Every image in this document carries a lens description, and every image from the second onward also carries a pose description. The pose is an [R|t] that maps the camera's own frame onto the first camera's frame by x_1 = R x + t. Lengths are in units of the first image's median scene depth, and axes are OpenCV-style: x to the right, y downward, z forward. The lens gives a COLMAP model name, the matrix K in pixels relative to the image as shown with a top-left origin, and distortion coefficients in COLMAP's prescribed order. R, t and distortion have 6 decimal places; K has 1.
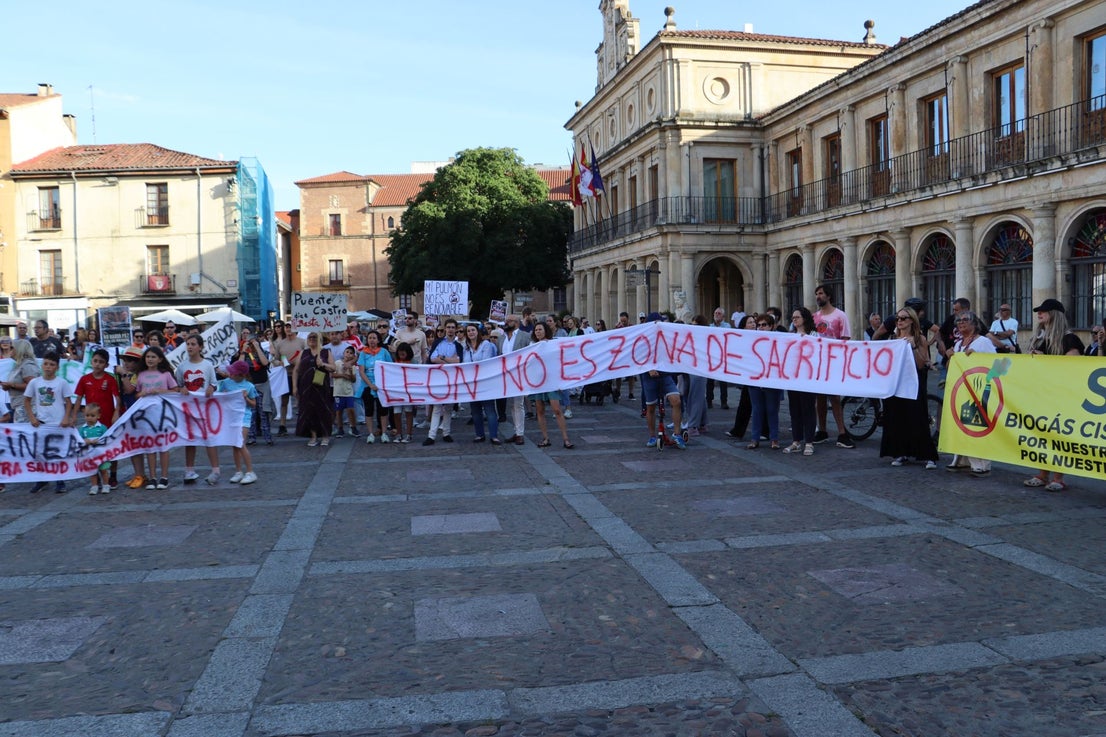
lens RADIAL K [[905.9, 0, 553.4], [0, 905.9, 379.5], [0, 0, 1]] dist [-0.180632, 0.149280]
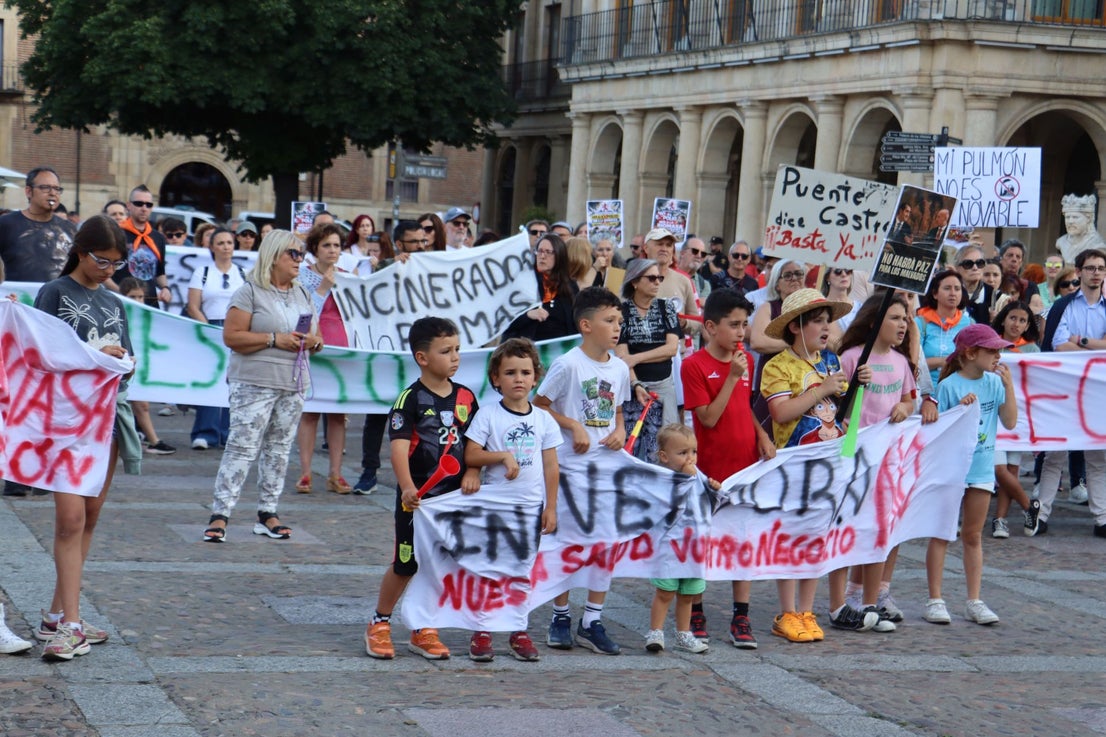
lens RADIAL K [[2321.4, 0, 571.8], [0, 2321.4, 389.2], [0, 0, 1]] dist [0.377913, 0.000000]
pose [[0.983745, 0.063808, 0.167854, -0.204092], [-0.064405, 0.997922, -0.001890, 0.005666], [-0.167626, -0.008951, 0.985810, -0.021176]]
